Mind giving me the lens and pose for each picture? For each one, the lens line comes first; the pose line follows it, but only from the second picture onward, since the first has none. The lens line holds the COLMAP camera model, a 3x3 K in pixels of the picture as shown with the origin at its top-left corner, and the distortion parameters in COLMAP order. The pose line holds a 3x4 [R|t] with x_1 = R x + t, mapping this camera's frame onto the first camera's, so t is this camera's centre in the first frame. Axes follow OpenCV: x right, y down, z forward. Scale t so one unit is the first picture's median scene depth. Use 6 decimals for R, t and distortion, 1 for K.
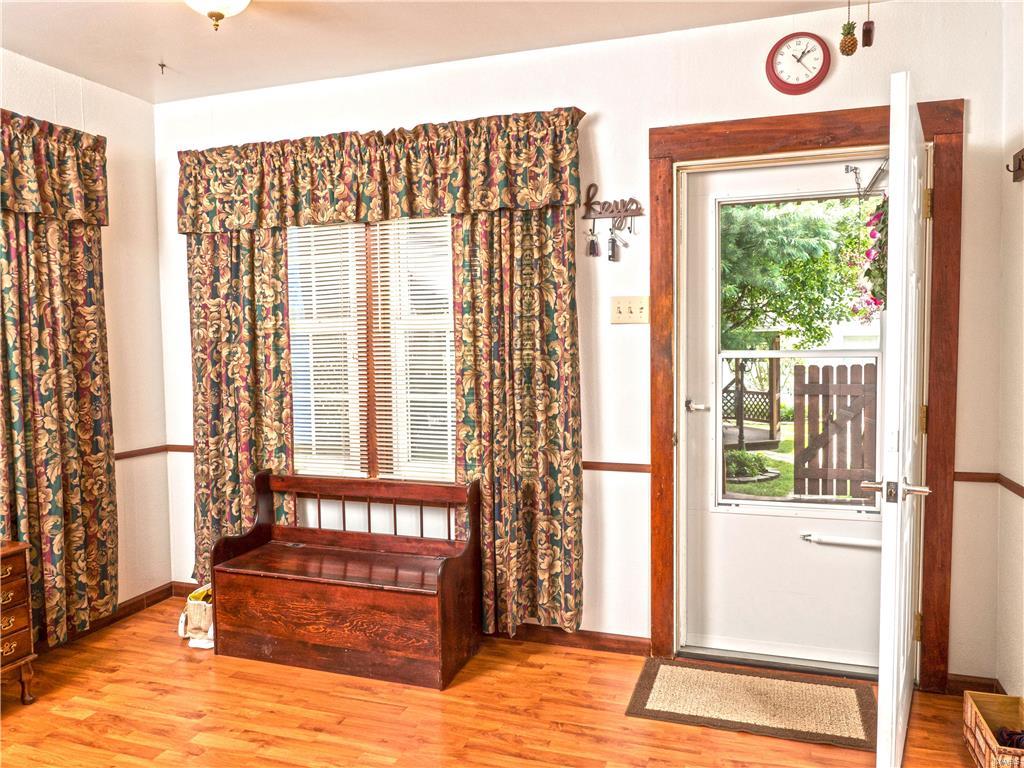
lens RADIAL K [[742.2, 0, 514.6], [0, 742.2, 384.8], [0, 0, 1]] dist [-0.028758, 0.014000]
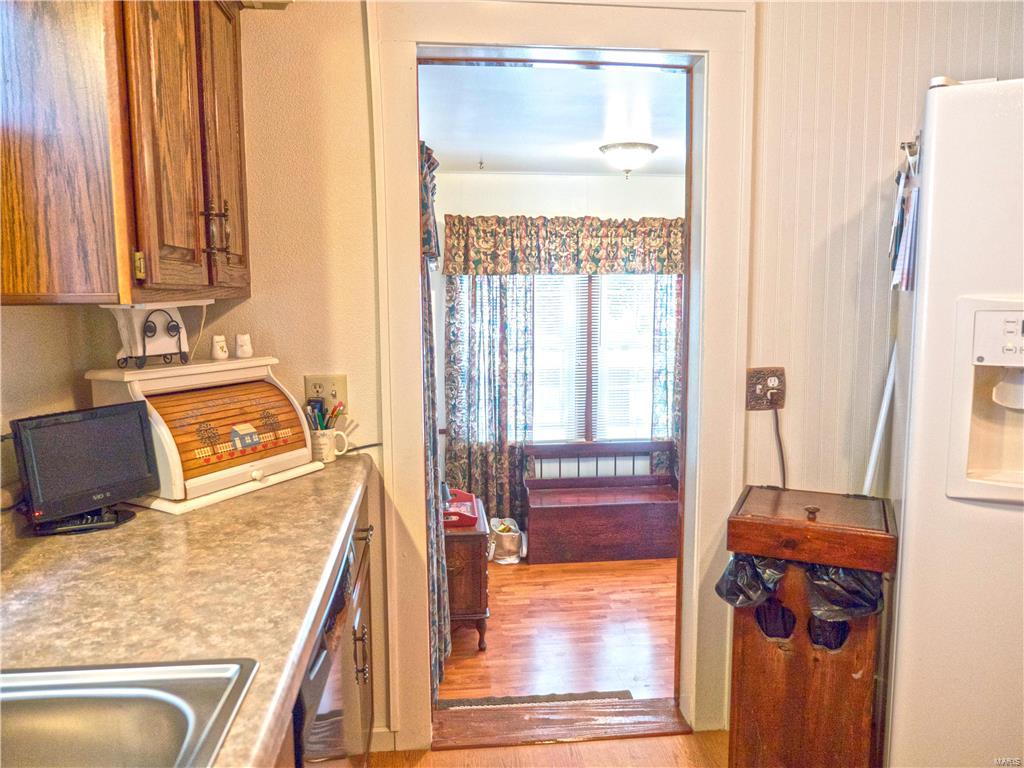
lens RADIAL K [[742.2, 0, 518.9], [0, 742.2, 385.4], [0, 0, 1]] dist [-0.028758, 0.014000]
pose [[0.919253, -0.044542, 0.391139, -0.917171], [0.012218, 0.996328, 0.084746, -0.120976], [-0.393478, -0.073124, 0.916421, -0.340791]]
